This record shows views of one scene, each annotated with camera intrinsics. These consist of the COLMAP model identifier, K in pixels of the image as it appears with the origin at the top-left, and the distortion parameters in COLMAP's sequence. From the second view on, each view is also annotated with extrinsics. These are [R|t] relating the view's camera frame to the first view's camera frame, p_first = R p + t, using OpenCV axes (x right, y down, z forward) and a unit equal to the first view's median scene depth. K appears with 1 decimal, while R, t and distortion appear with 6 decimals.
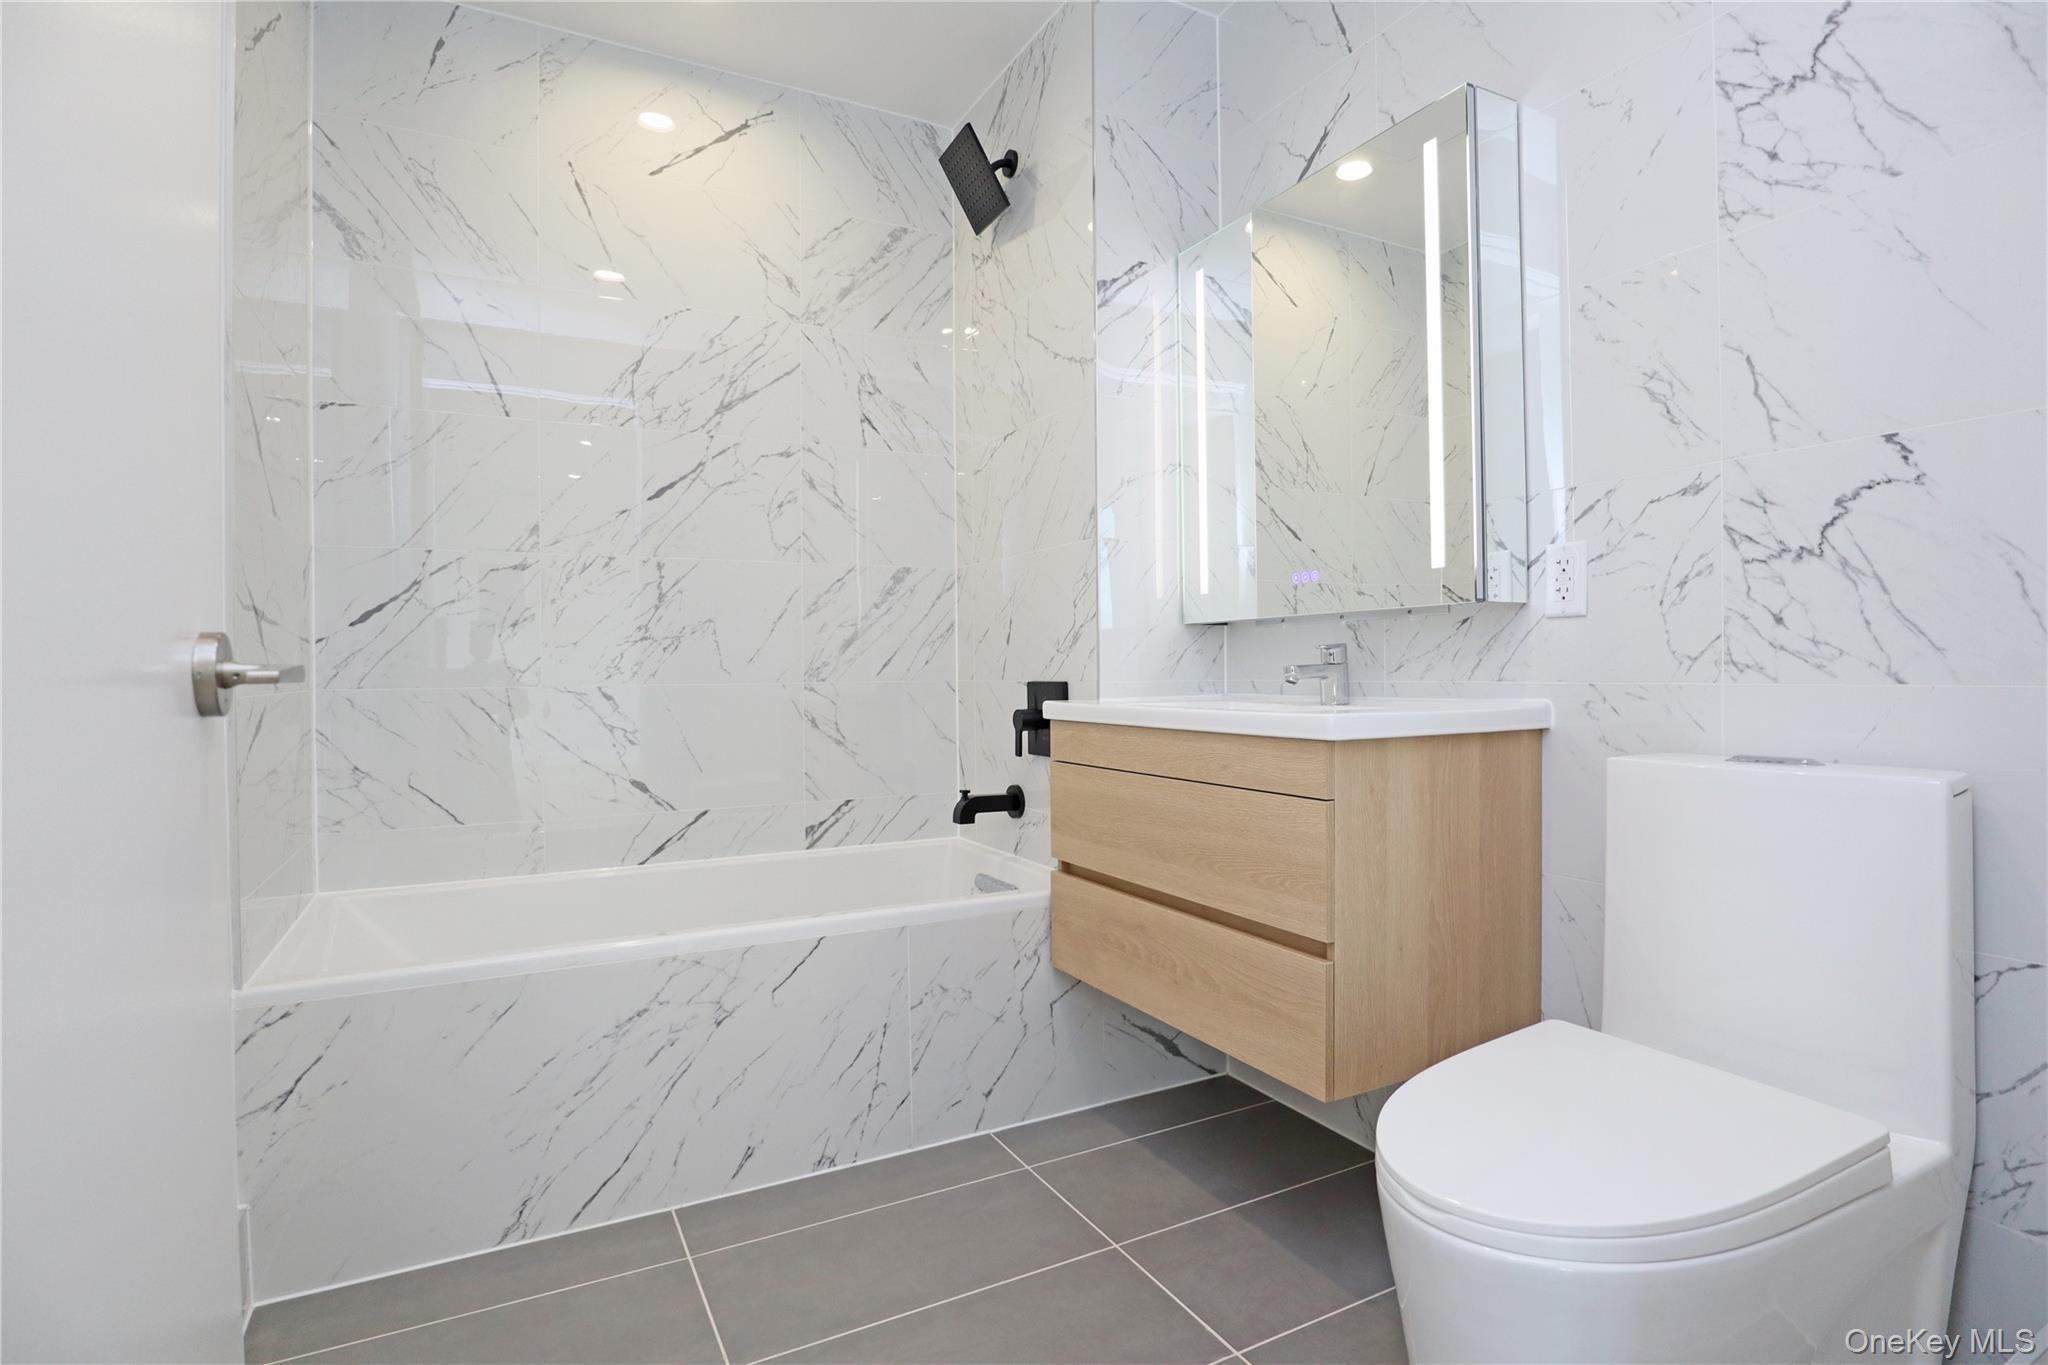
lens RADIAL K [[1031.9, 0, 1038.2], [0, 1031.9, 678.5], [0, 0, 1]] dist [-0.044506, 0.015393]
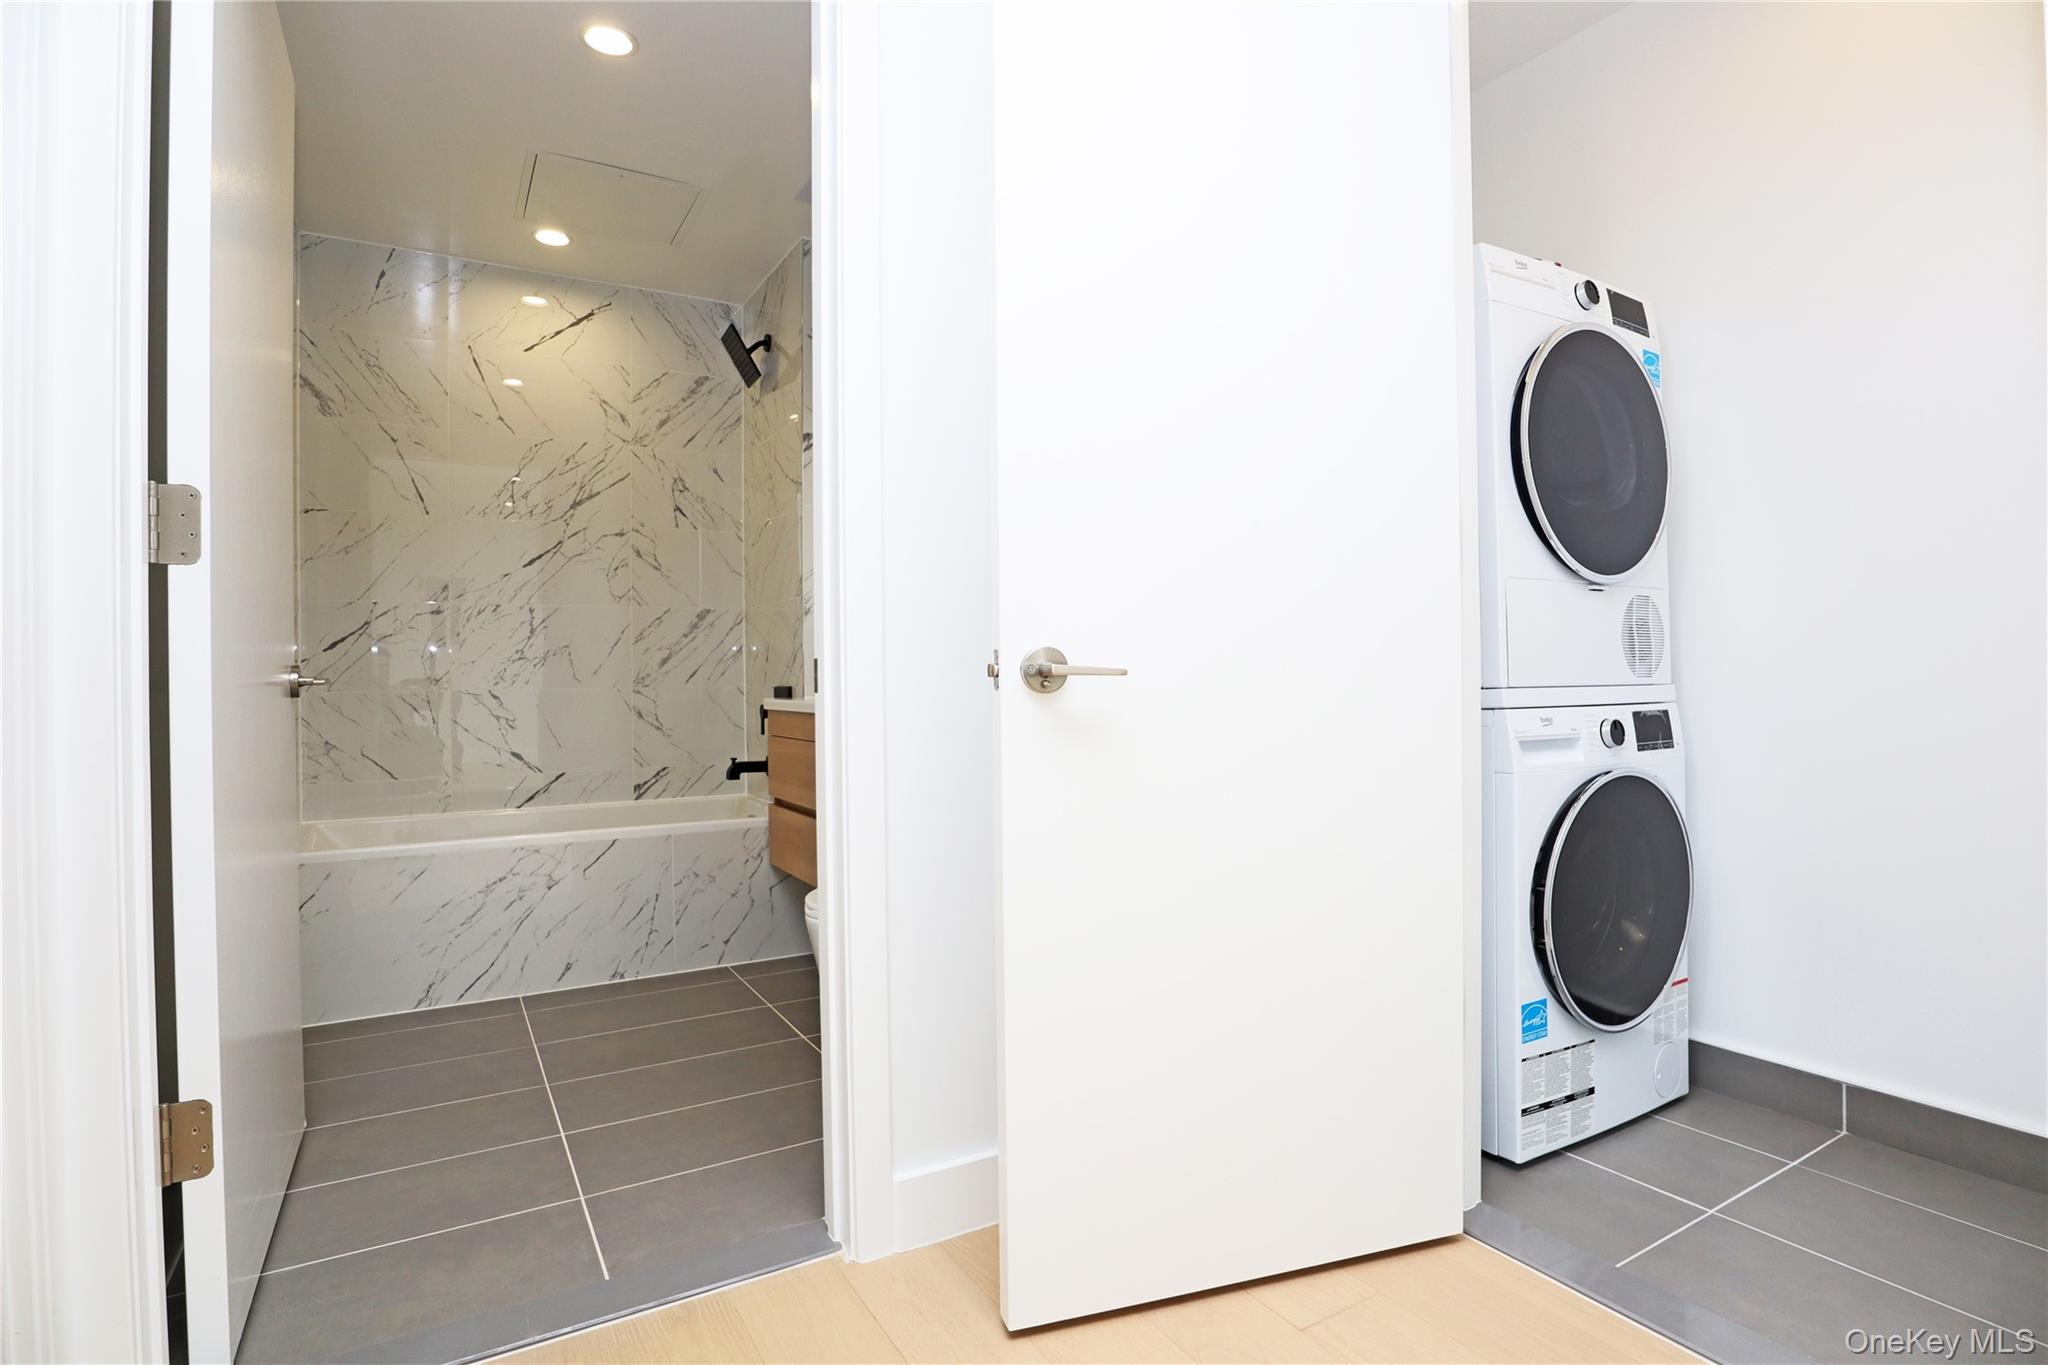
lens RADIAL K [[1031.9, 0, 1038.2], [0, 1031.9, 678.5], [0, 0, 1]] dist [-0.044506, 0.015393]
pose [[0.999039, -0.001320, 0.043816, 0.311600], [0.001644, 0.999972, -0.007361, 0.002775], [-0.043805, 0.007426, 0.999012, -0.536150]]
